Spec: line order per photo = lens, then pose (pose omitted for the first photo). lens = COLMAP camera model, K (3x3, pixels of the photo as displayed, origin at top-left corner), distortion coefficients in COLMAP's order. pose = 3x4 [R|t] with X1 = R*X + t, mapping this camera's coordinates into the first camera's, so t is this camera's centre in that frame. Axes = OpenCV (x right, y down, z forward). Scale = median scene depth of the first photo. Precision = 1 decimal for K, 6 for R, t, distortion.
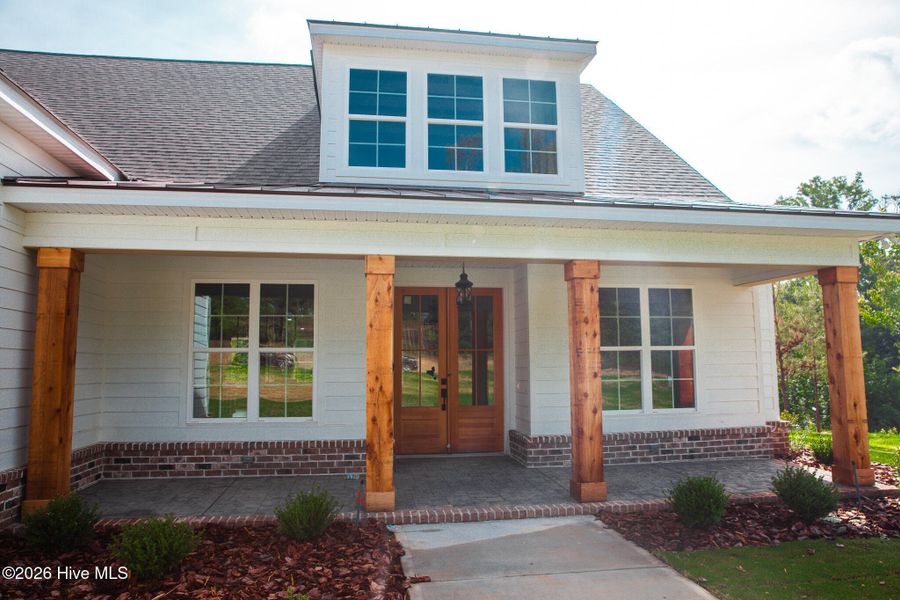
lens RADIAL K [[606.2, 0, 448.1], [0, 606.2, 299.3], [0, 0, 1]] dist [-0.101972, 0.069354]
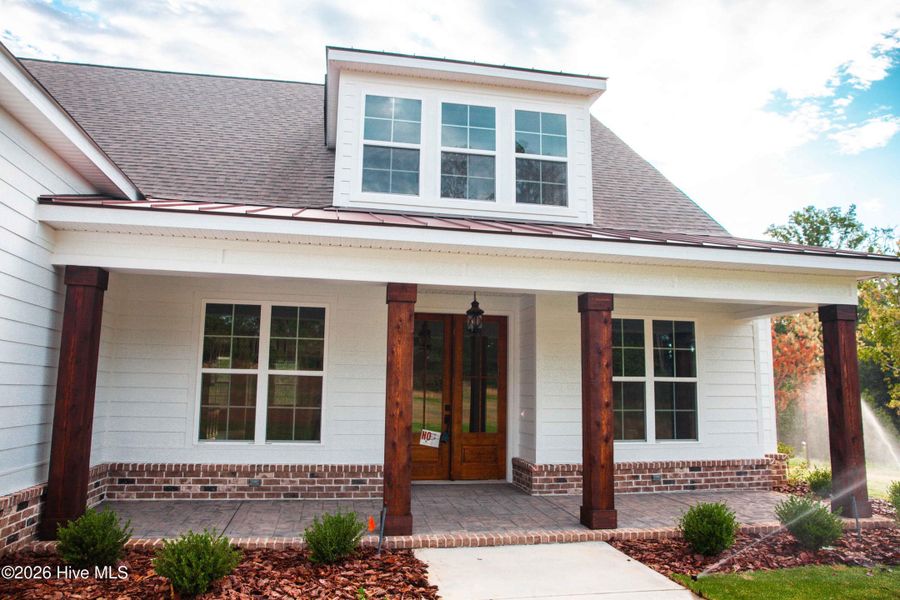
lens RADIAL K [[631.7, 0, 450.0], [0, 631.7, 300.0], [0, 0, 1]] dist [-0.106703, 0.083080]
pose [[0.998990, 0.027689, 0.035382, -0.051119], [-0.026459, 0.999045, -0.034771, -0.006563], [-0.036311, 0.033800, 0.998769, -0.050031]]
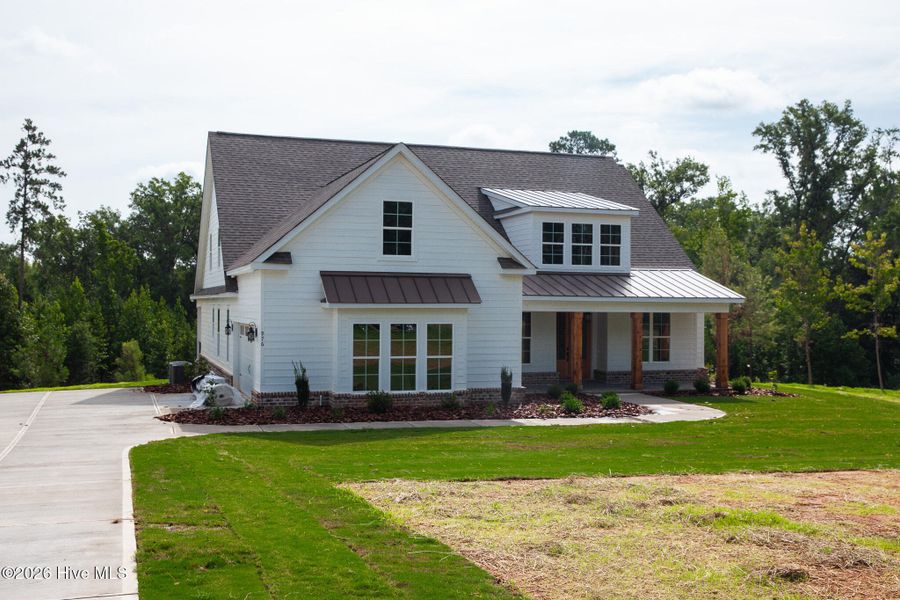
lens RADIAL K [[845.0, 0, 411.6], [0, 845.0, 264.5], [0, 0, 1]] dist [-0.081333, 0.001097]
pose [[0.993856, 0.020452, 0.108771, -1.092283], [-0.026885, 0.997954, 0.058009, -0.410300], [-0.107363, -0.060577, 0.992373, -2.428313]]
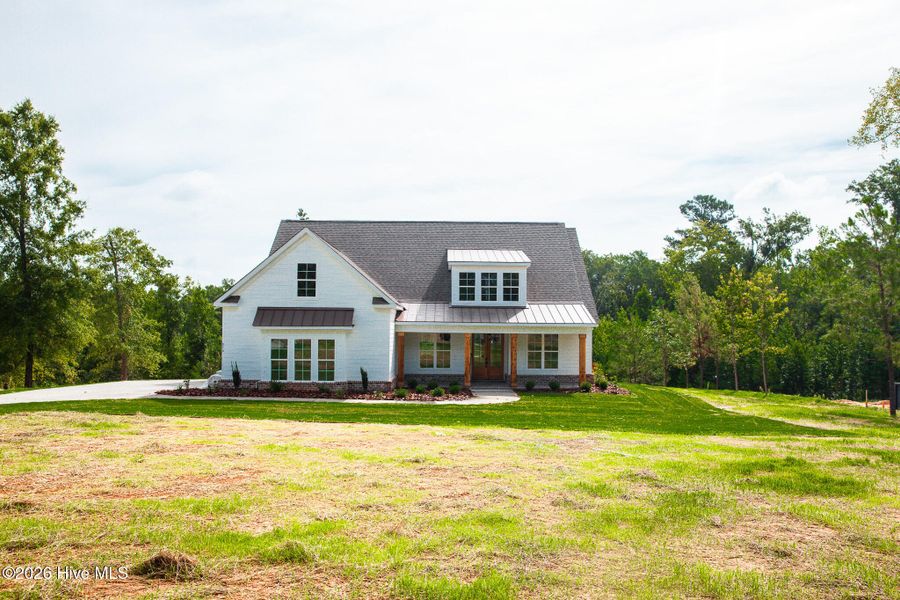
lens RADIAL K [[631.7, 0, 450.0], [0, 631.7, 300.0], [0, 0, 1]] dist [-0.106703, 0.083080]
pose [[0.989720, 0.007441, -0.142826, 0.329206], [0.000867, 0.998315, 0.058022, -0.451569], [0.143017, -0.057550, 0.988046, -2.820410]]
